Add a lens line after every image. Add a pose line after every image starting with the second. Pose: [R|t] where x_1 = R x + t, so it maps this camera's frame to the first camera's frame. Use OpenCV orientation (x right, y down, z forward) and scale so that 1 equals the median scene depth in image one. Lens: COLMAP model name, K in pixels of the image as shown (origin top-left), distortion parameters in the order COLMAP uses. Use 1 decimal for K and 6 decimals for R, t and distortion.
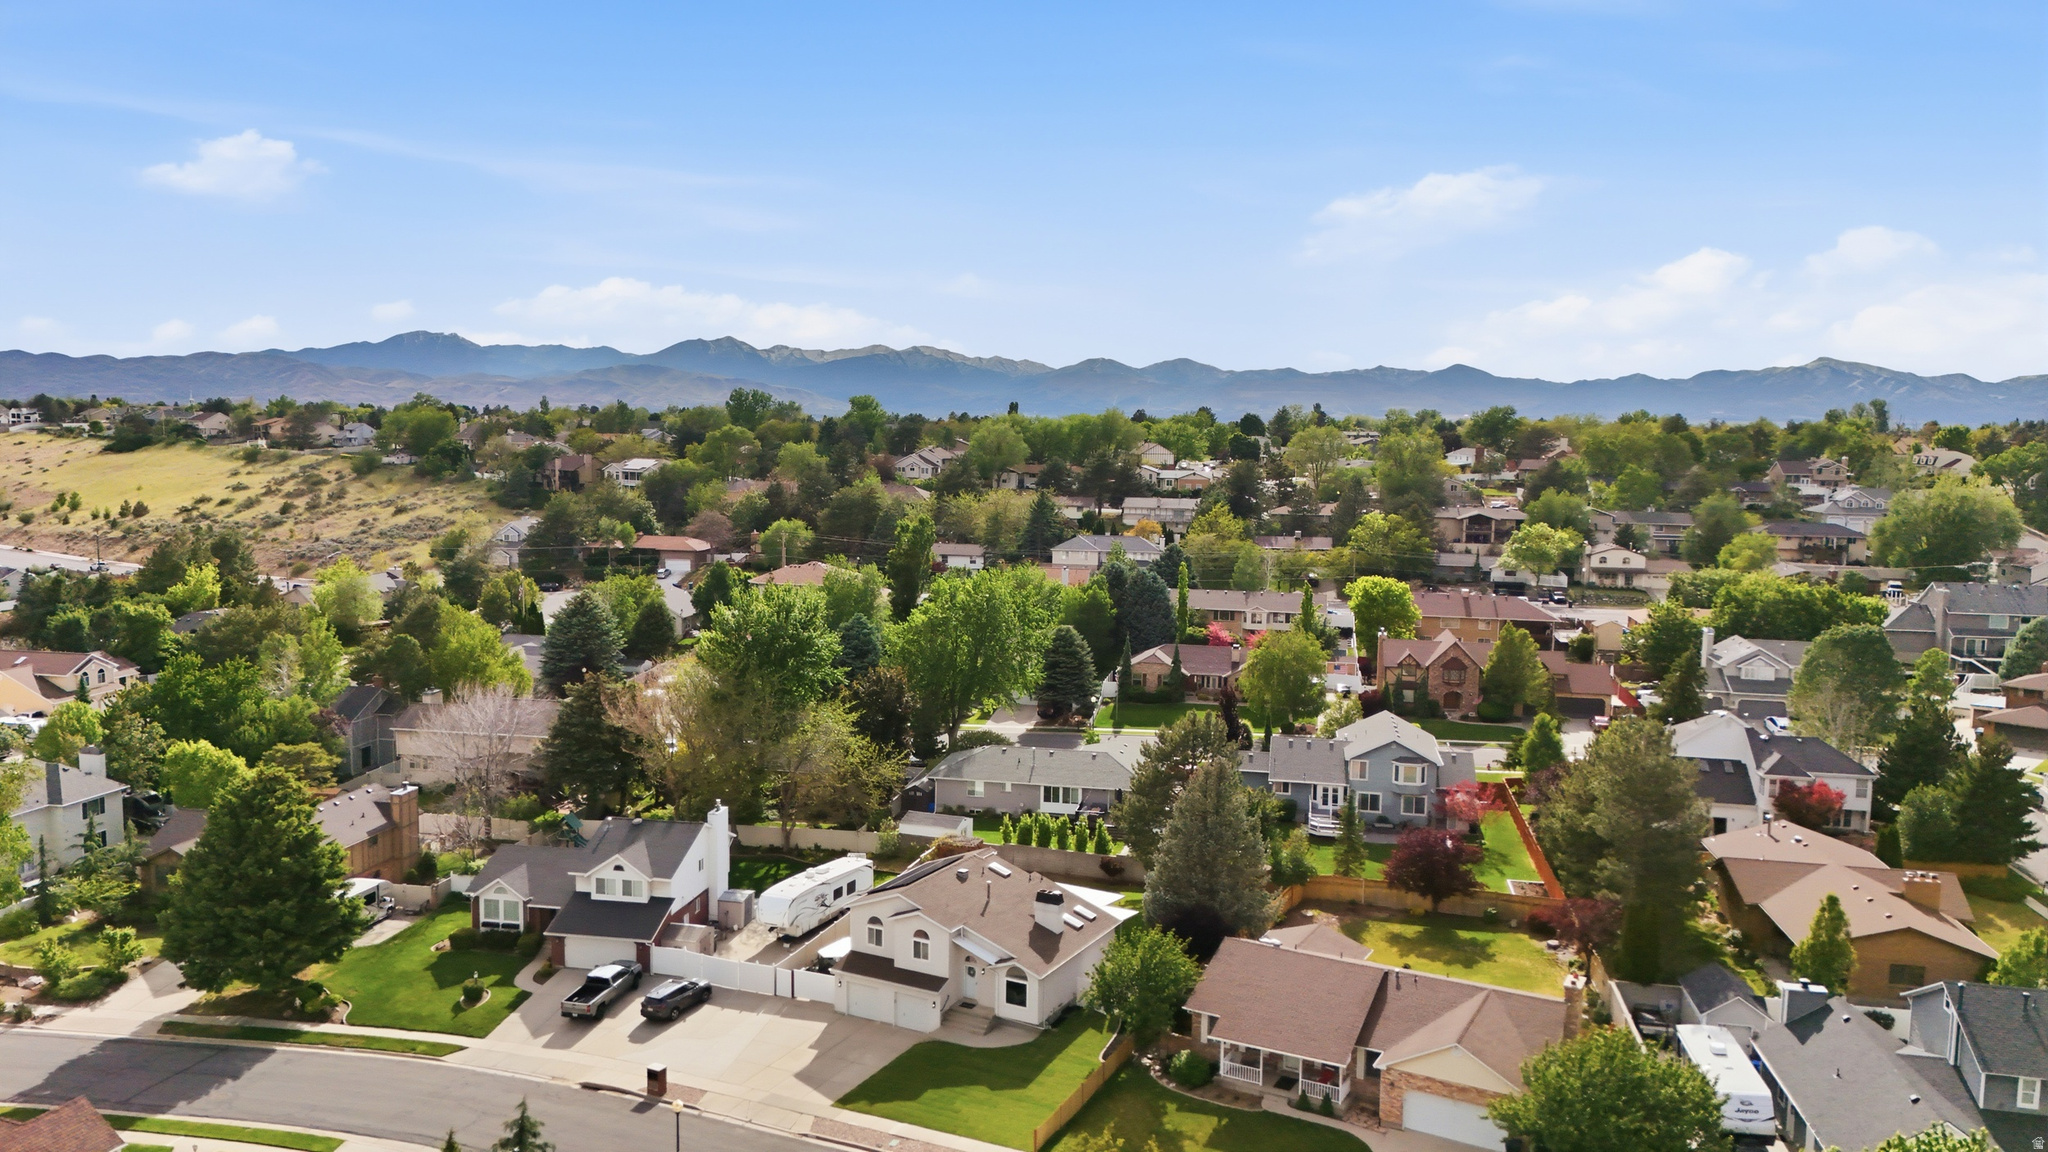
lens RADIAL K [[1503.6, 0, 1024.0], [0, 1503.6, 576.0], [0, 0, 1]] dist [0.078009, -0.072006]
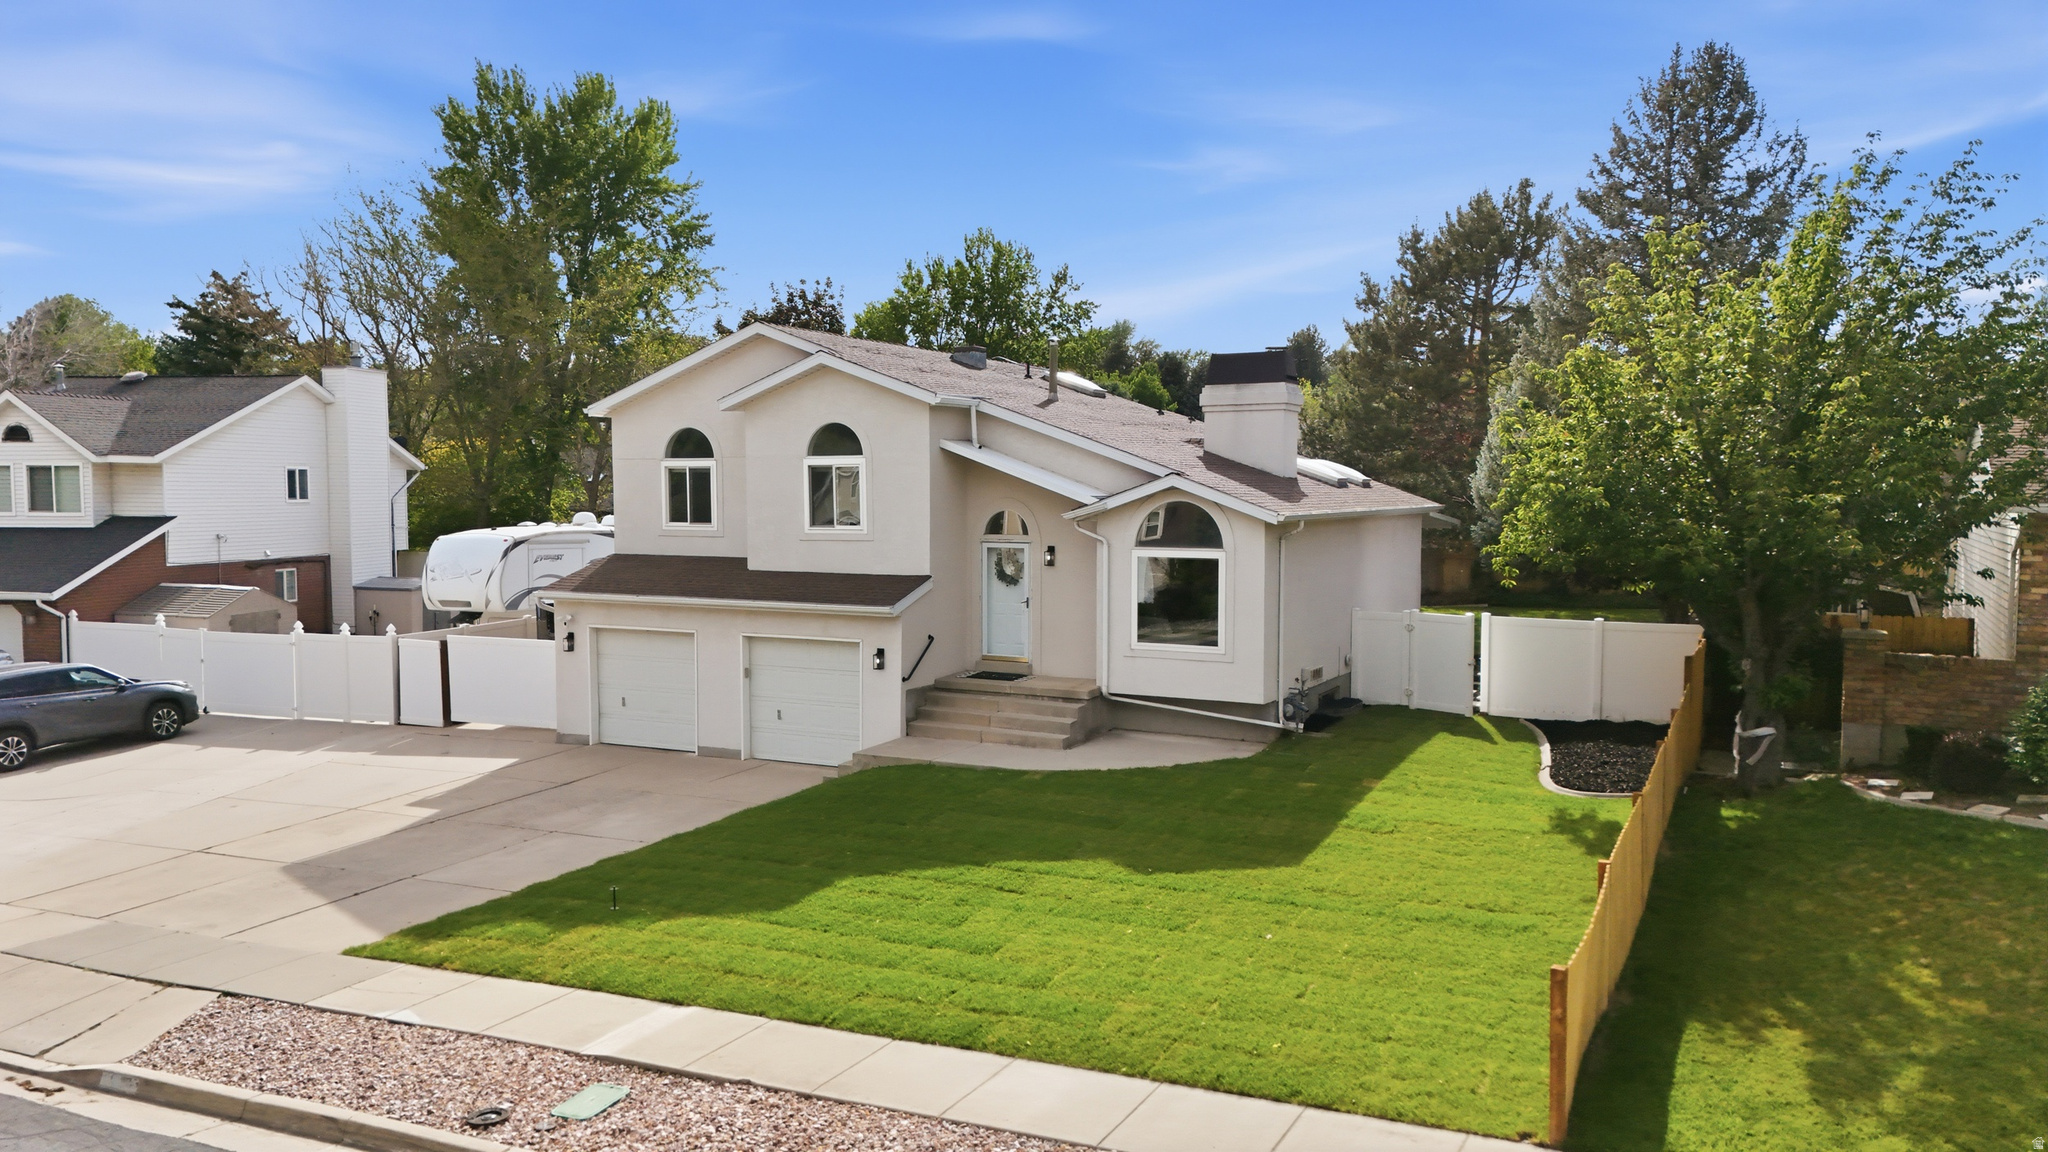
lens RADIAL K [[1486.5, 0, 1024.6], [0, 1486.5, 600.5], [0, 0, 1]] dist [0.066854, -0.067464]
pose [[0.999796, -0.011294, 0.016770, -0.036500], [0.011765, 0.999532, -0.028246, 0.276730], [-0.016443, 0.028438, 0.999460, 0.714394]]
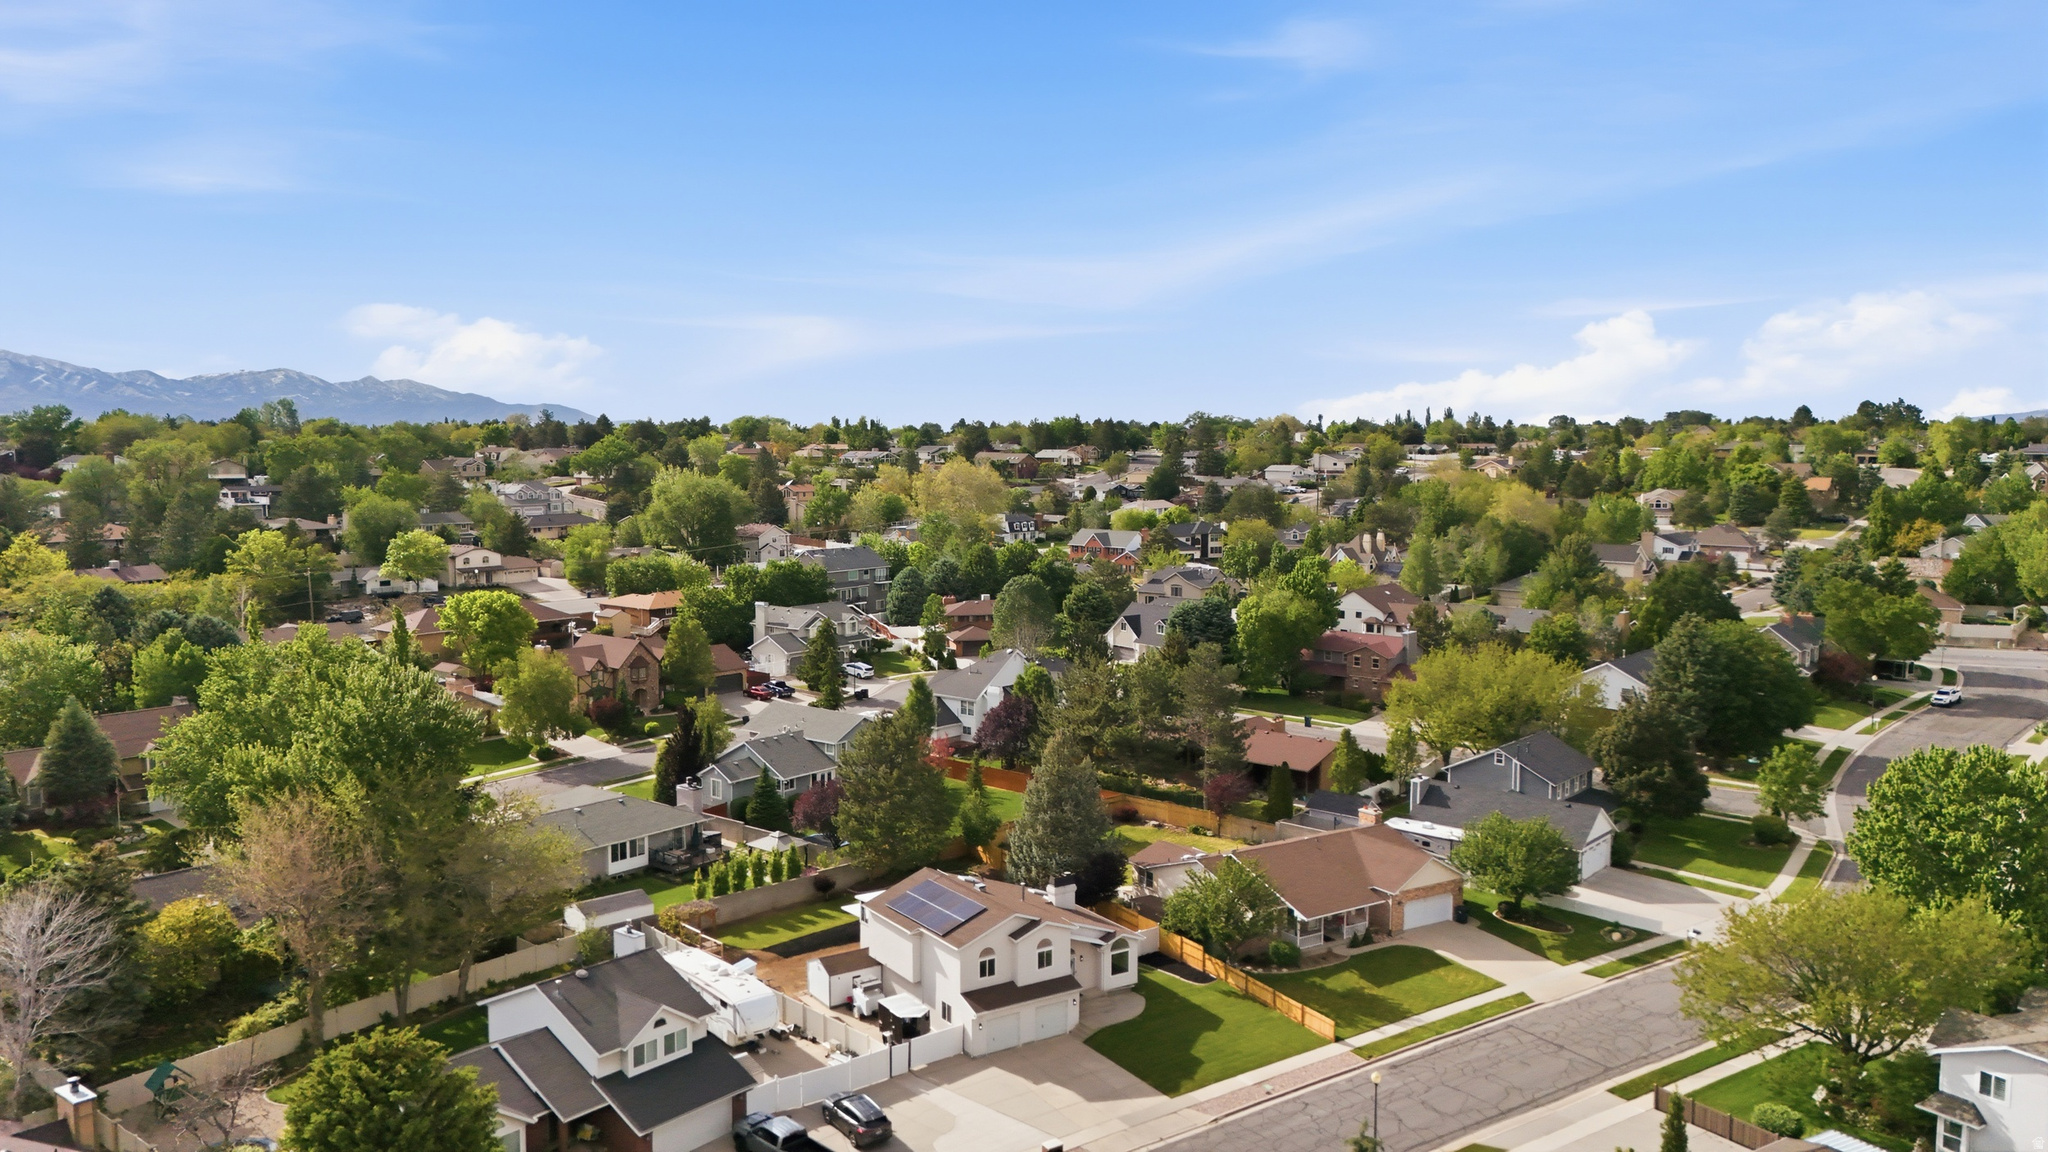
lens RADIAL K [[1503.6, 0, 1024.0], [0, 1503.6, 576.0], [0, 0, 1]] dist [0.078009, -0.072006]
pose [[0.484319, -0.099237, 0.869245, -0.937975], [0.096793, 0.993525, 0.059495, -0.071748], [-0.869521, 0.055322, 0.490789, 0.497412]]
